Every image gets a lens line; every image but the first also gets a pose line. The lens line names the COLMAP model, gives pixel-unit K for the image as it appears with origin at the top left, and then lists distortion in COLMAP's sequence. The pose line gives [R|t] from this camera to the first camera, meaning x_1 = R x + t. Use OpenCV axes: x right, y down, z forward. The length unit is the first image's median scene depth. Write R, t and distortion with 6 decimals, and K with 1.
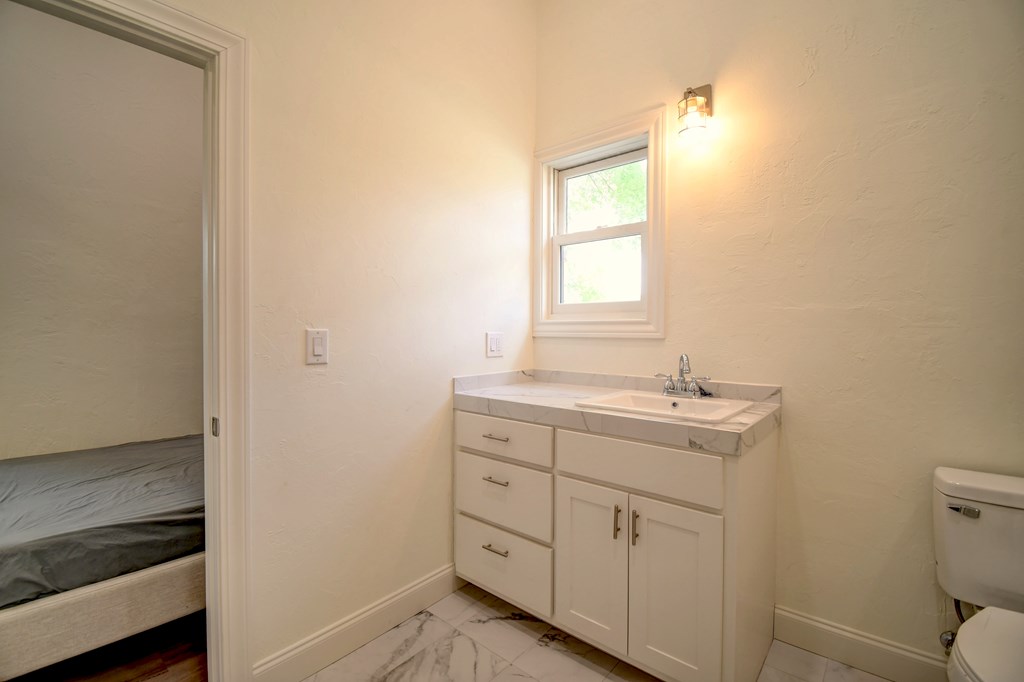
lens RADIAL K [[473.2, 0, 508.5], [0, 473.2, 336.0], [0, 0, 1]] dist [0.025778, -0.023115]
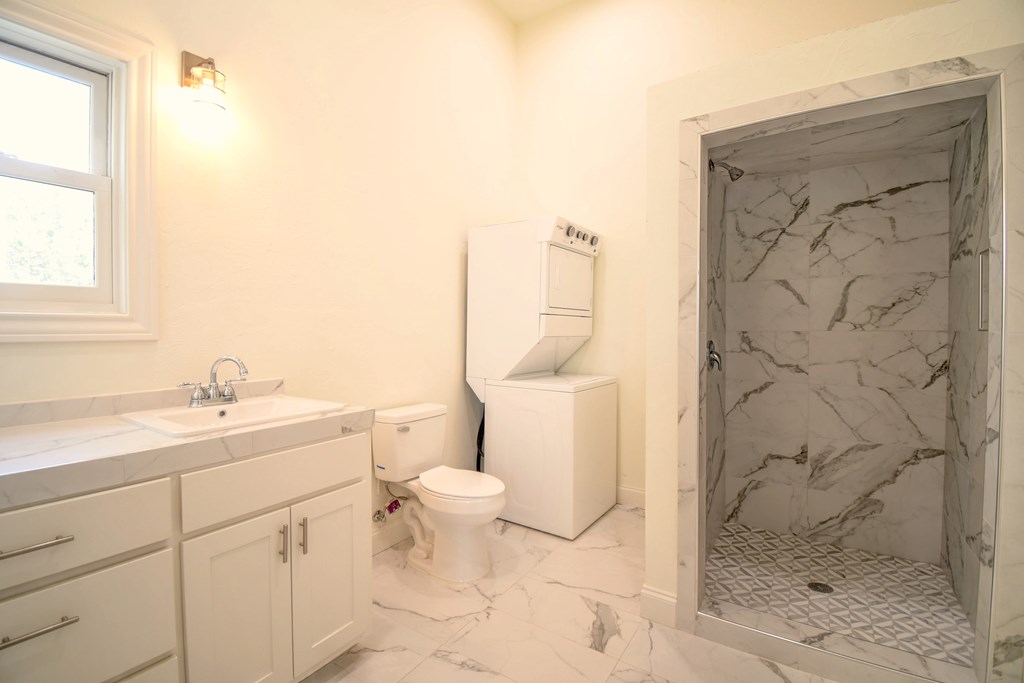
lens RADIAL K [[473.2, 0, 508.5], [0, 473.2, 336.5], [0, 0, 1]] dist [0.025778, -0.023115]
pose [[-0.142362, -0.017624, 0.989658, -0.603503], [0.014037, 0.999705, 0.019822, -0.009289], [-0.989715, 0.016714, -0.142073, 0.594790]]
